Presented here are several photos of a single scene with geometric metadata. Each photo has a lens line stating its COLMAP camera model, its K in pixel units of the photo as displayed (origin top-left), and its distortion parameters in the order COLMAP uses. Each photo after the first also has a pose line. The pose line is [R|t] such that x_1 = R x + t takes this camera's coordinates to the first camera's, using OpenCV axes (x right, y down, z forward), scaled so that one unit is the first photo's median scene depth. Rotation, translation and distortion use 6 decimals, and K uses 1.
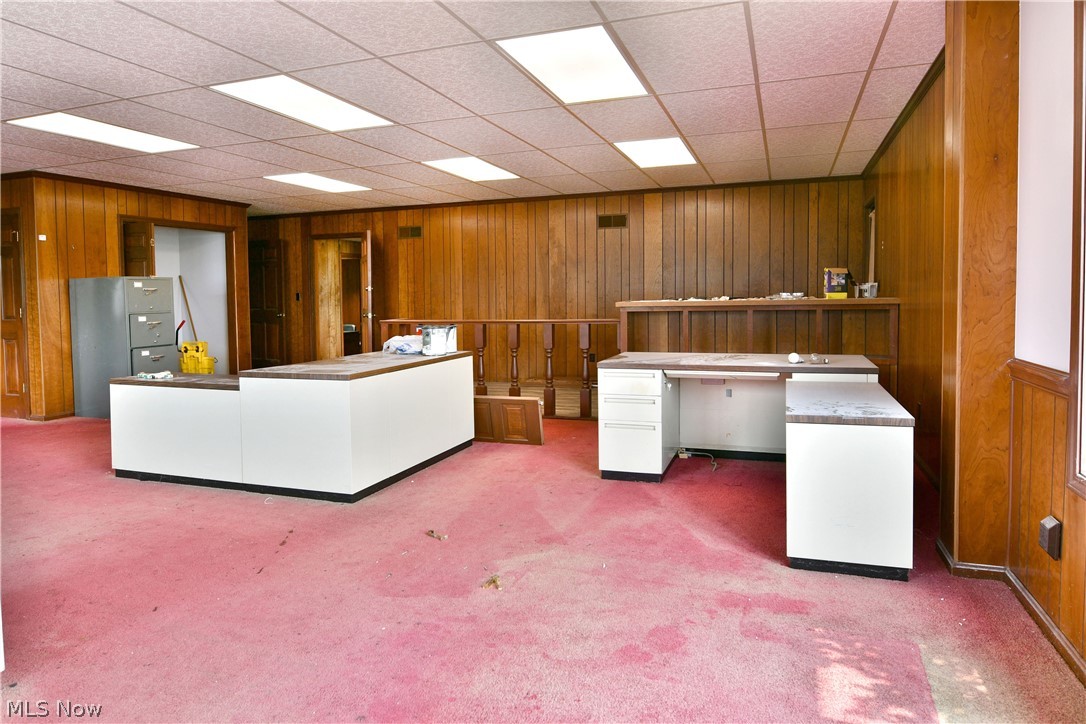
lens RADIAL K [[699.6, 0, 542.7], [0, 699.6, 332.1], [0, 0, 1]] dist [-0.004890, -0.002702]
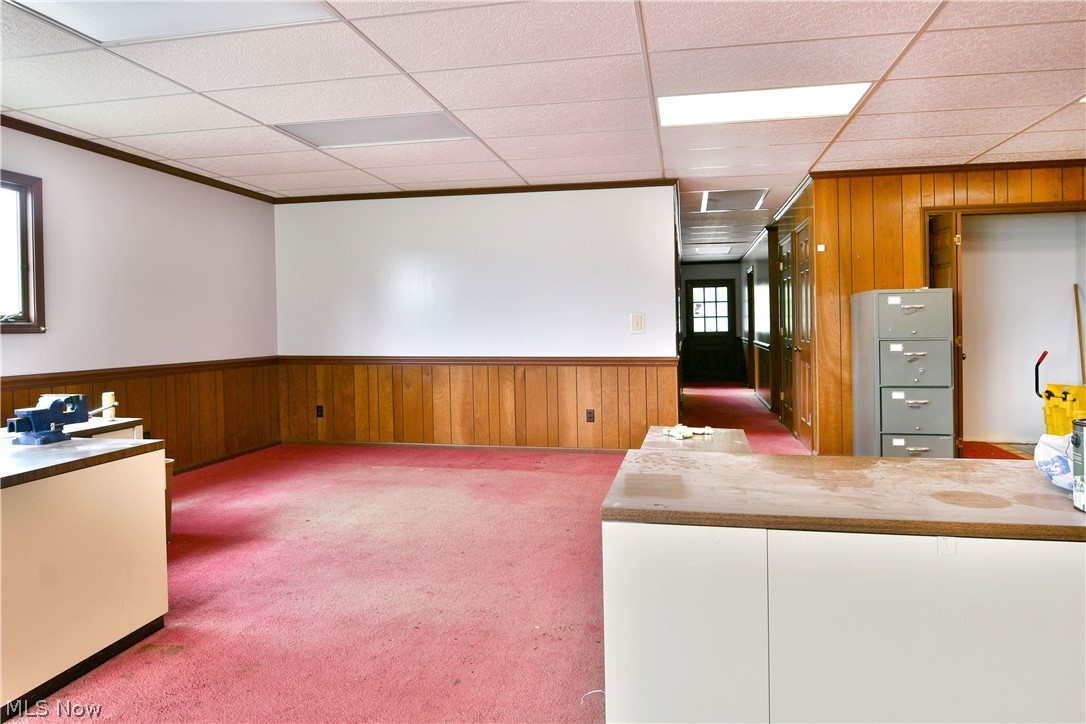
lens RADIAL K [[699.6, 0, 542.7], [0, 699.6, 332.1], [0, 0, 1]] dist [-0.004890, -0.002702]
pose [[0.160123, 0.024840, -0.986785, 0.080651], [-0.045951, 0.998787, 0.017686, -0.030054], [0.986027, 0.042512, 0.161070, 0.507302]]
